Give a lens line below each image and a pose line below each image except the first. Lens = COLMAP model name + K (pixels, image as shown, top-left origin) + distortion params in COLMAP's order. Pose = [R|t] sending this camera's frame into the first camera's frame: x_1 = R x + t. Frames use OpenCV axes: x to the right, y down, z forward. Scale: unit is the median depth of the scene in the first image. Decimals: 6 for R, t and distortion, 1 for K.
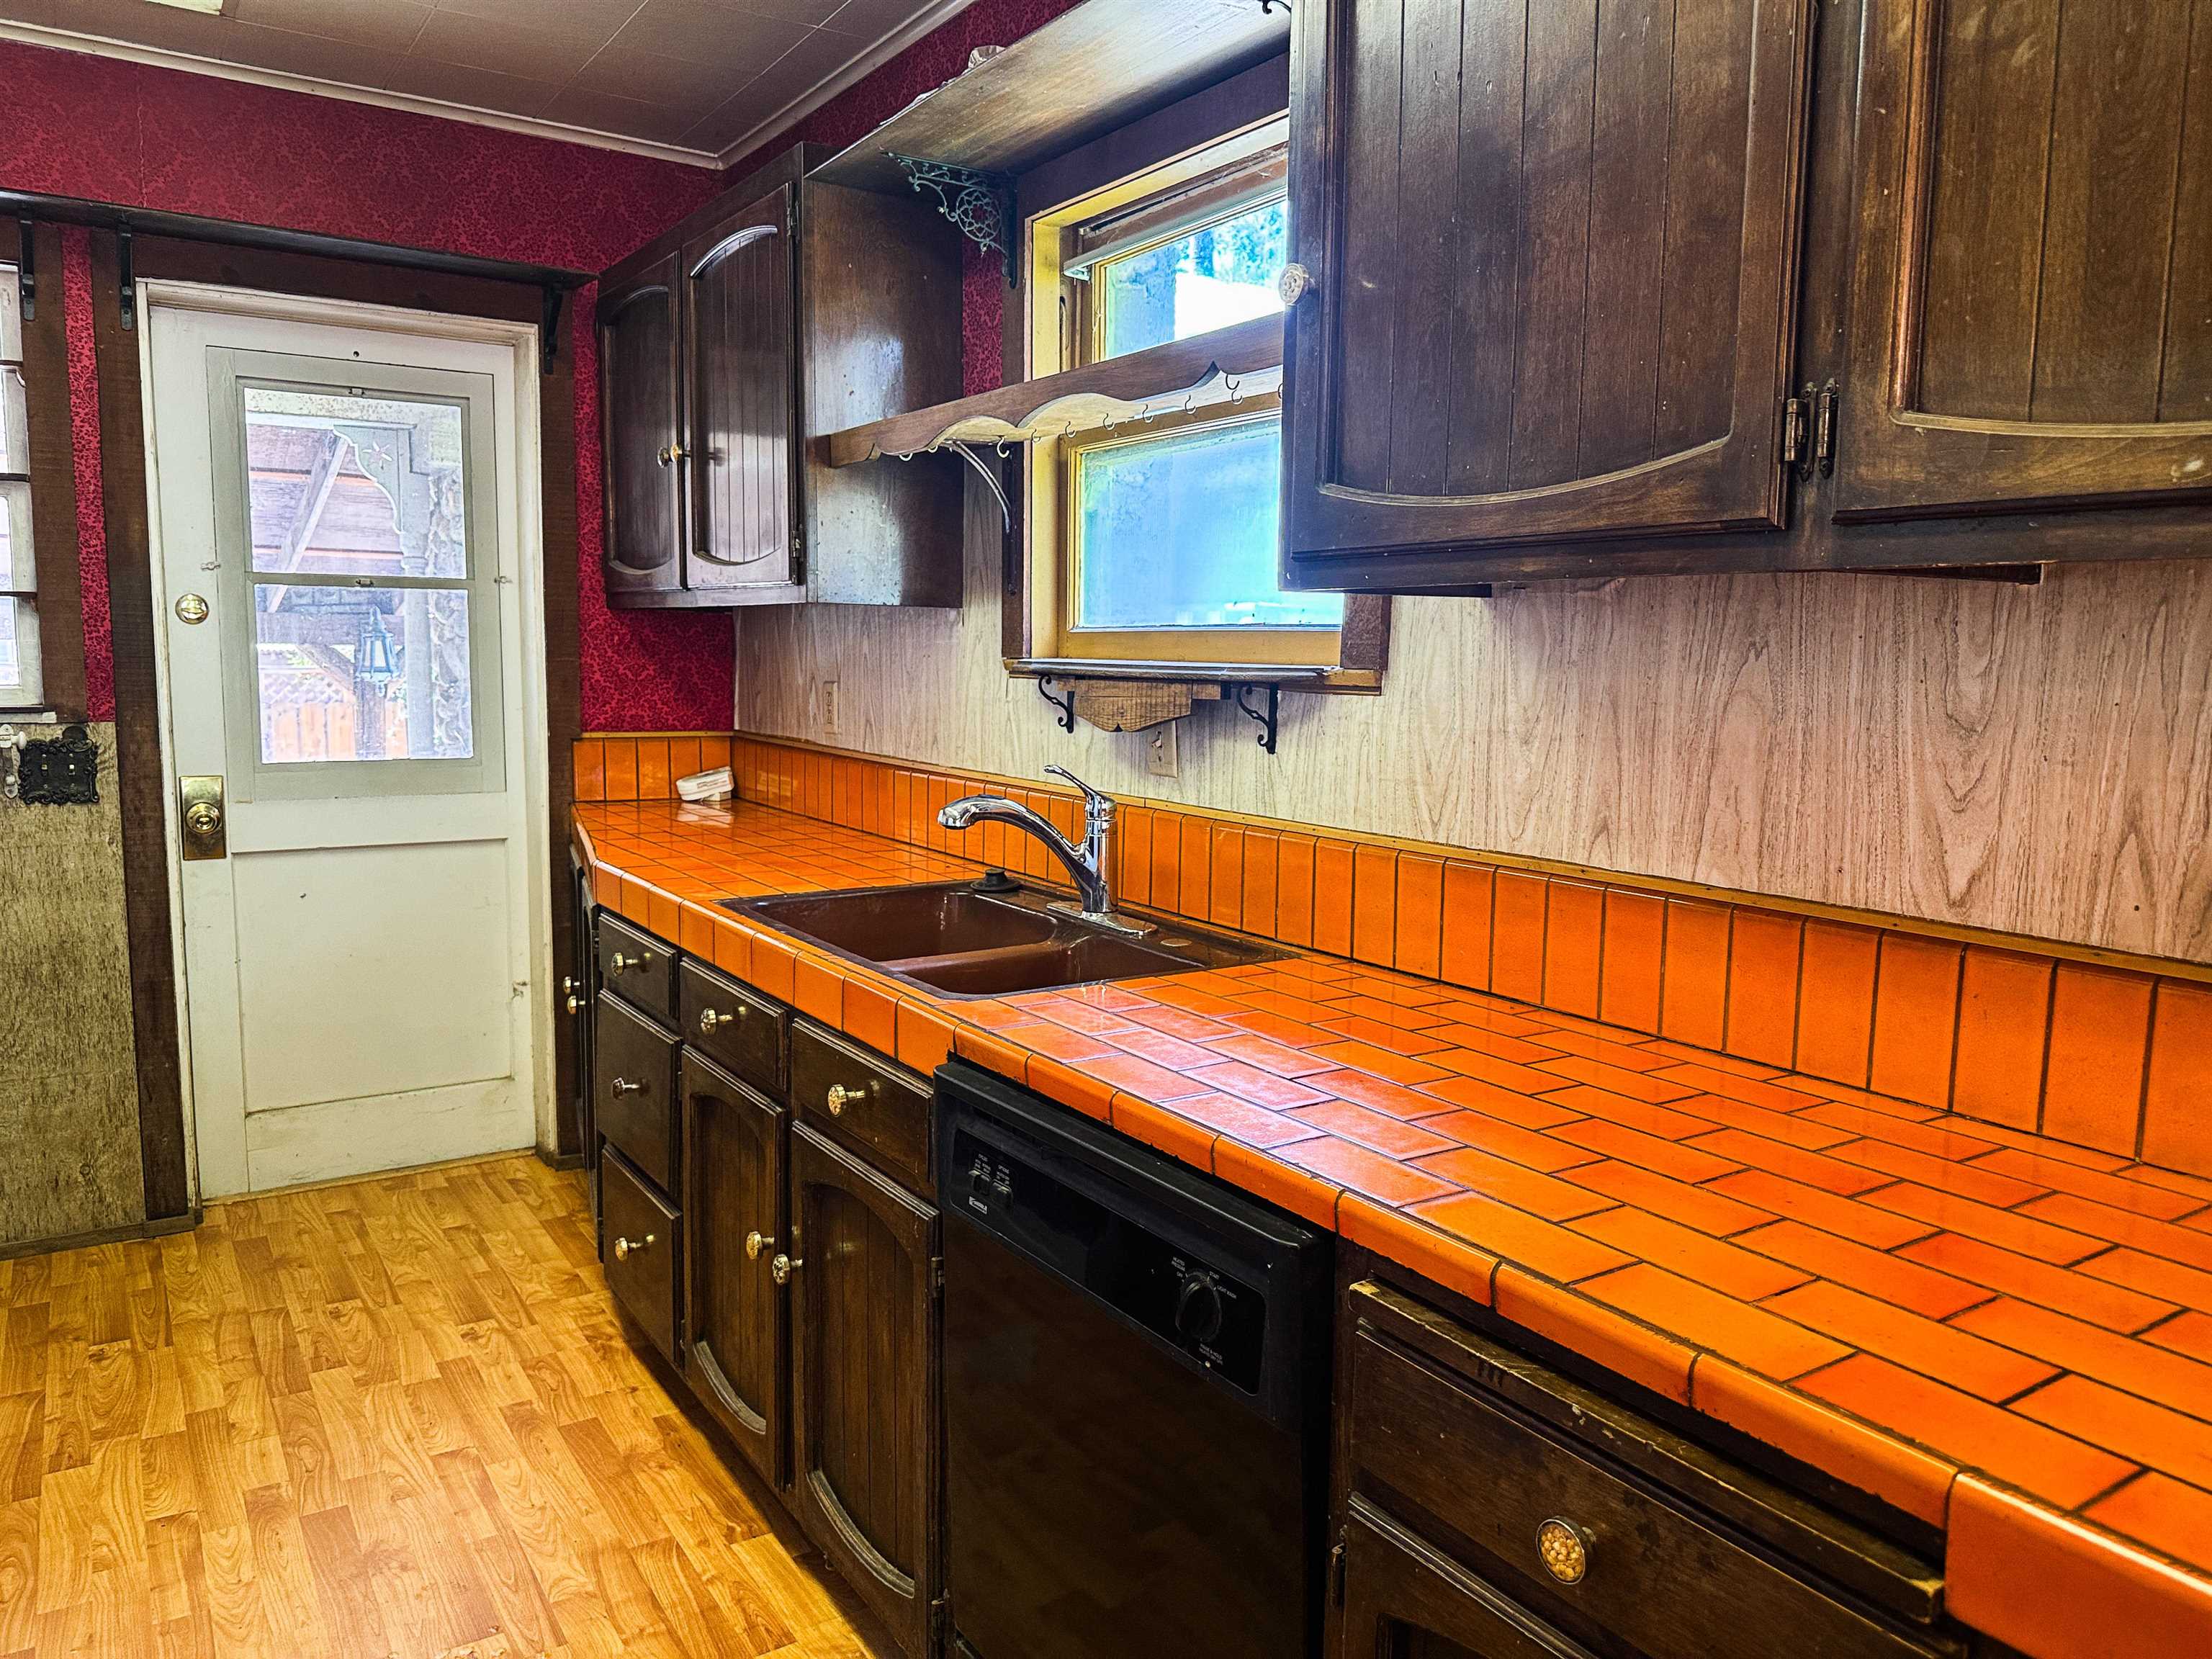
lens RADIAL K [[1549.3, 0, 1115.7], [0, 1549.3, 826.7], [0, 0, 1]] dist [0.012449, -0.004971]
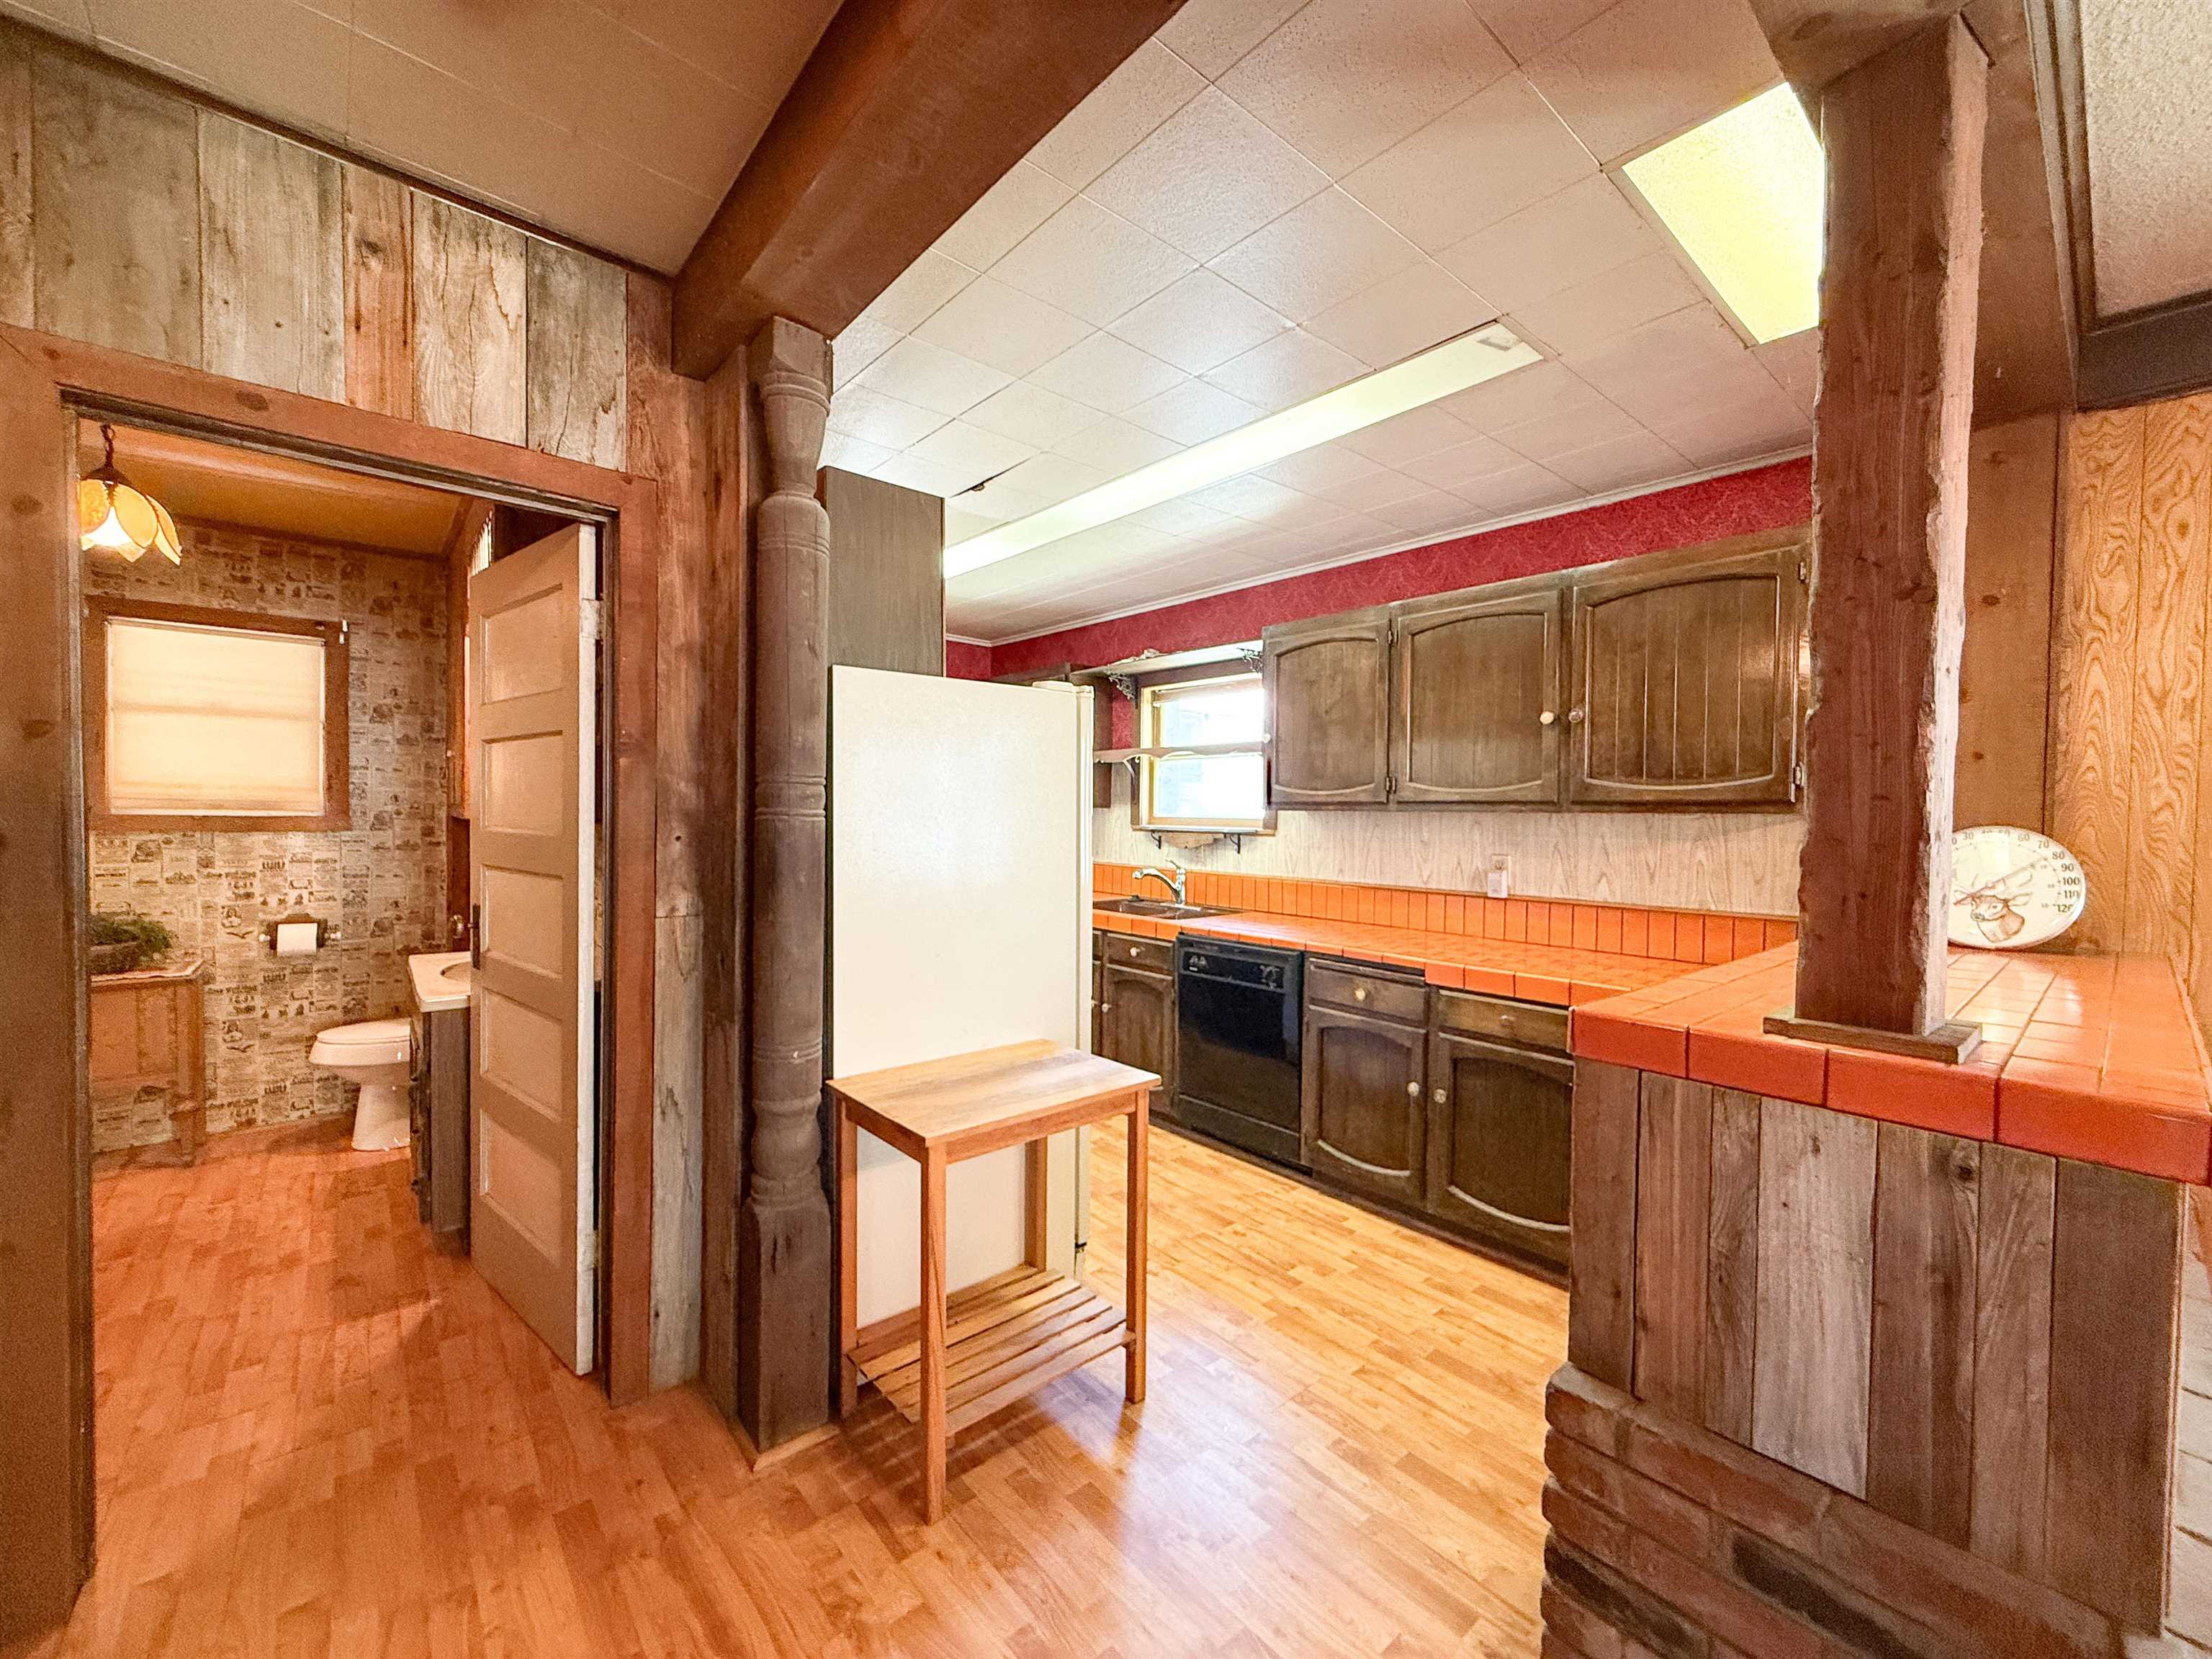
lens RADIAL K [[903.4, 0, 1094.0], [0, 903.4, 828.7], [0, 0, 1]] dist [-0.001676, 0.000312]
pose [[0.991536, -0.007248, 0.129627, -0.522977], [0.018990, 0.995799, -0.089575, 0.076707], [-0.128433, 0.091278, 0.987509, -1.031605]]
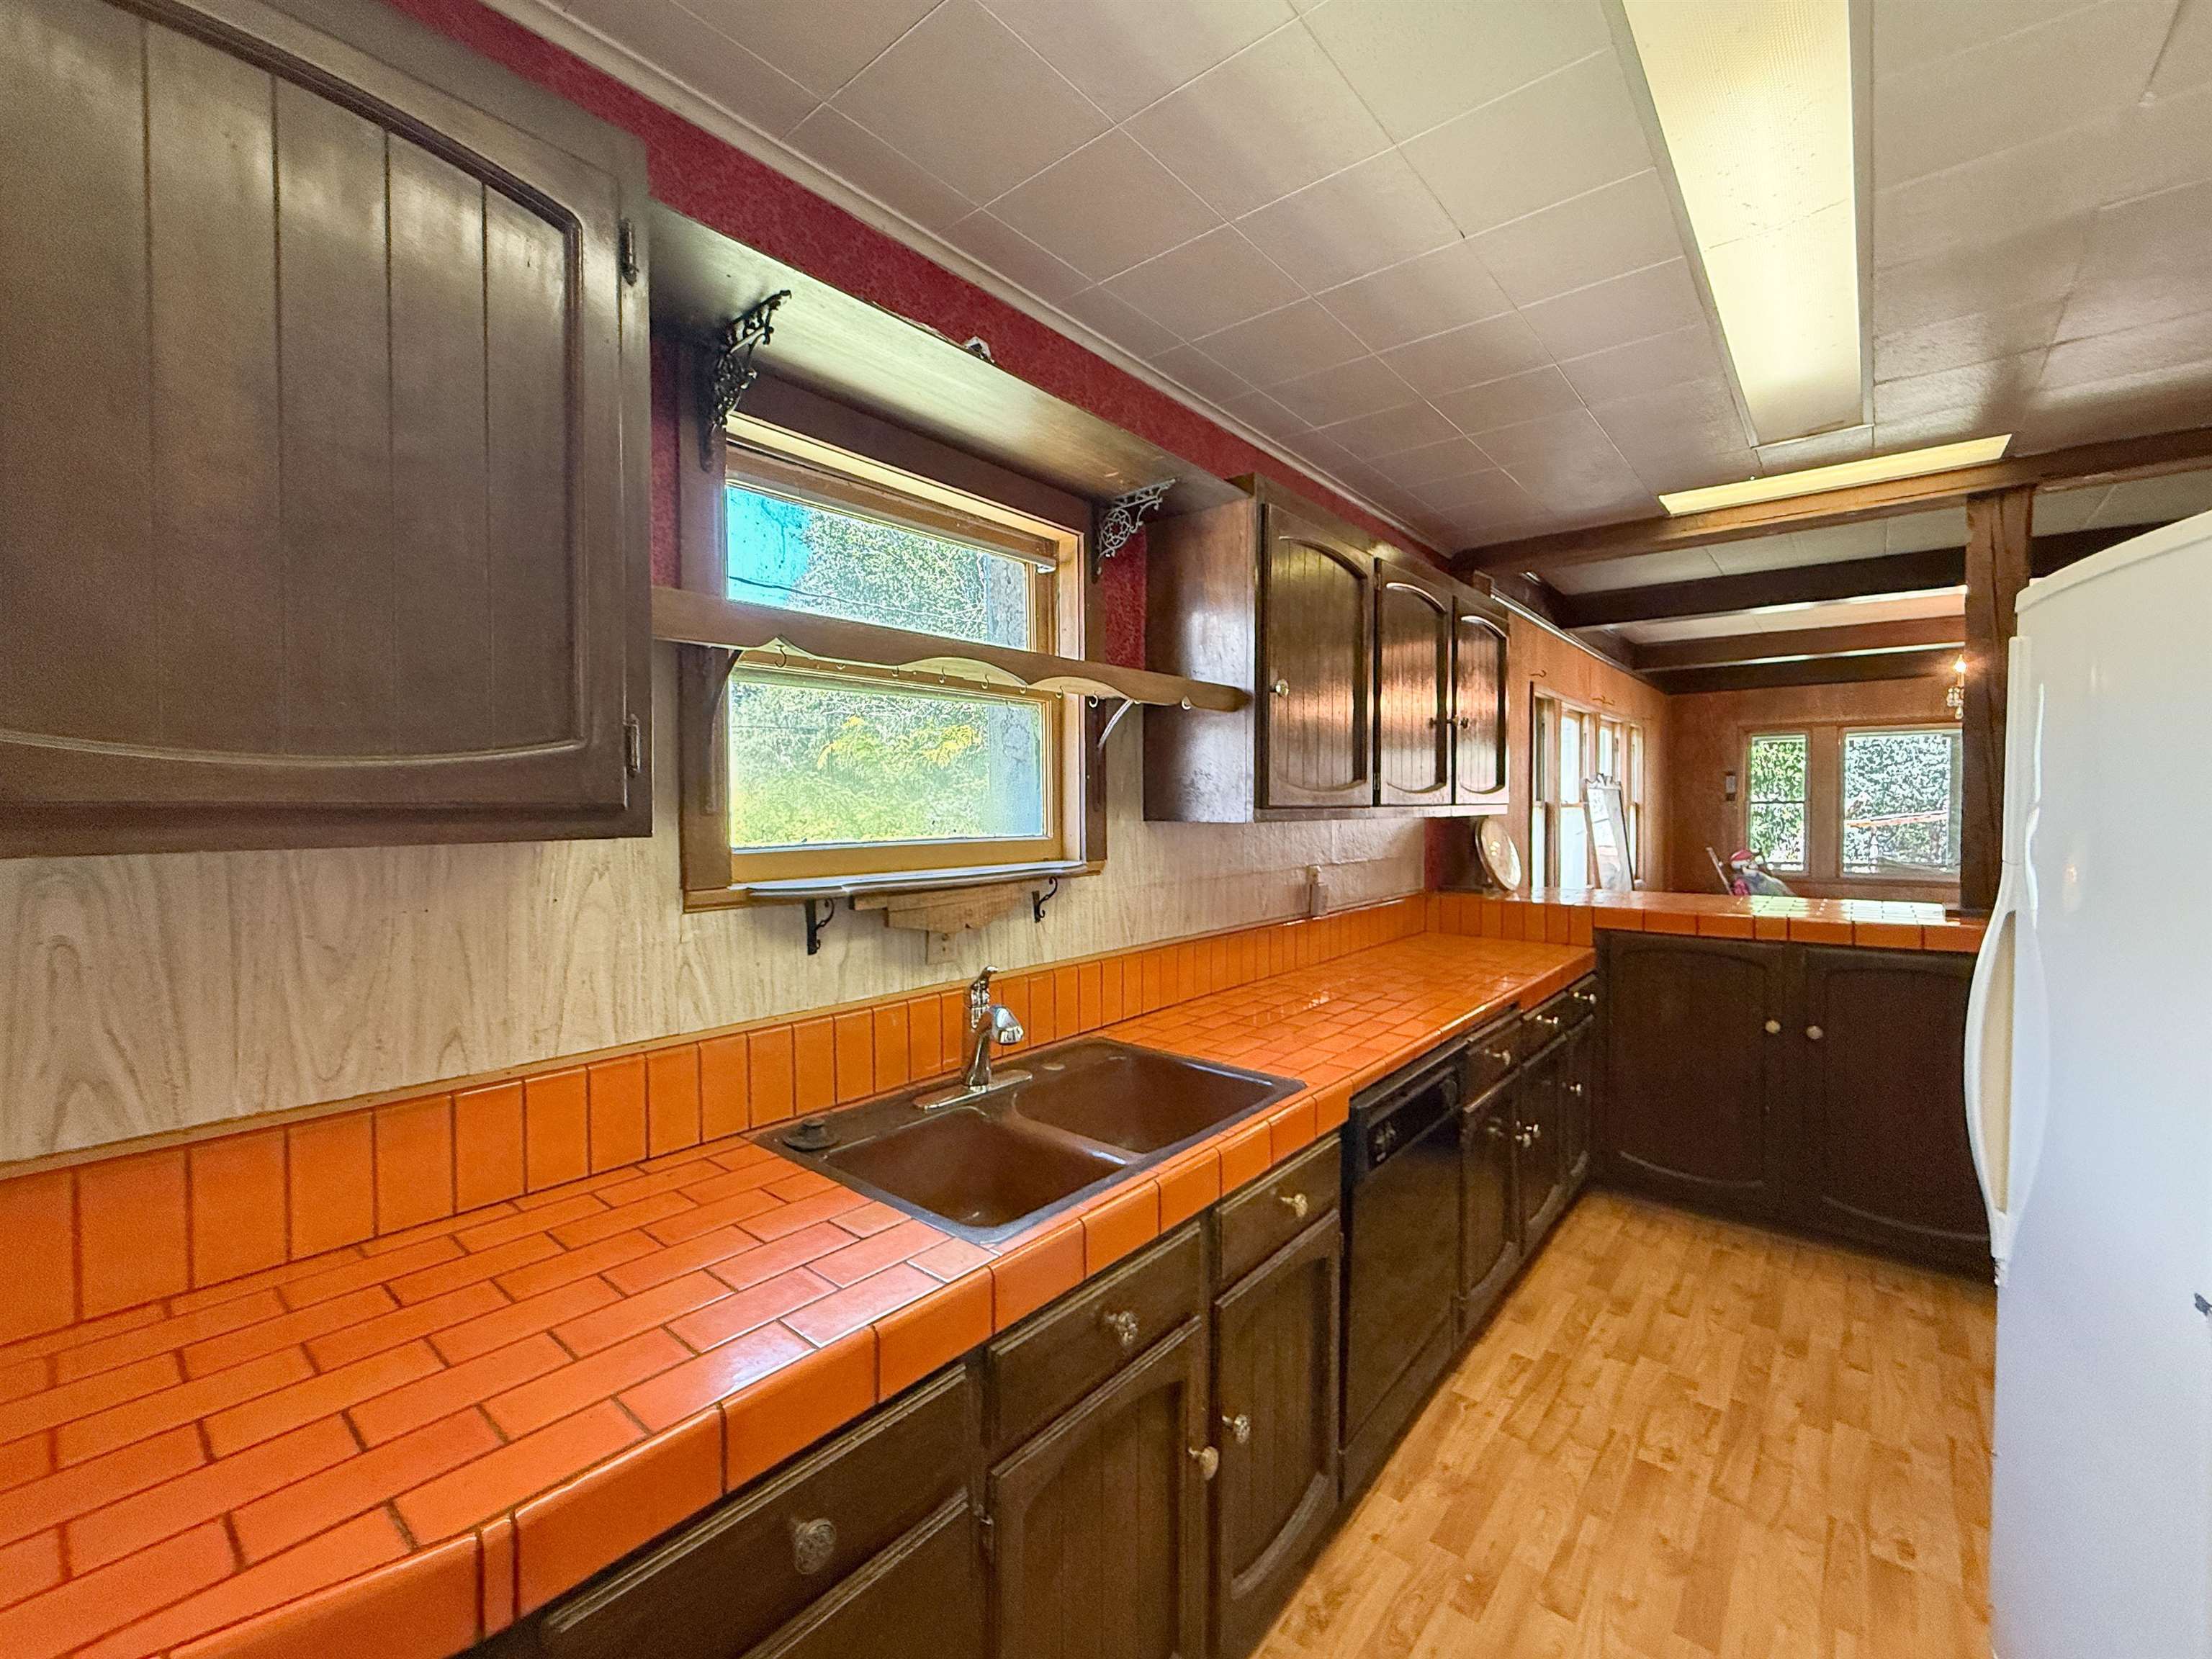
lens RADIAL K [[903.4, 0, 1125.1], [0, 903.4, 844.9], [0, 0, 1]] dist [-0.001676, 0.000312]
pose [[-0.286196, -0.039284, 0.957365, -0.847743], [0.126720, 0.988831, 0.078457, -0.199575], [-0.949755, 0.143771, -0.278021, 1.268145]]
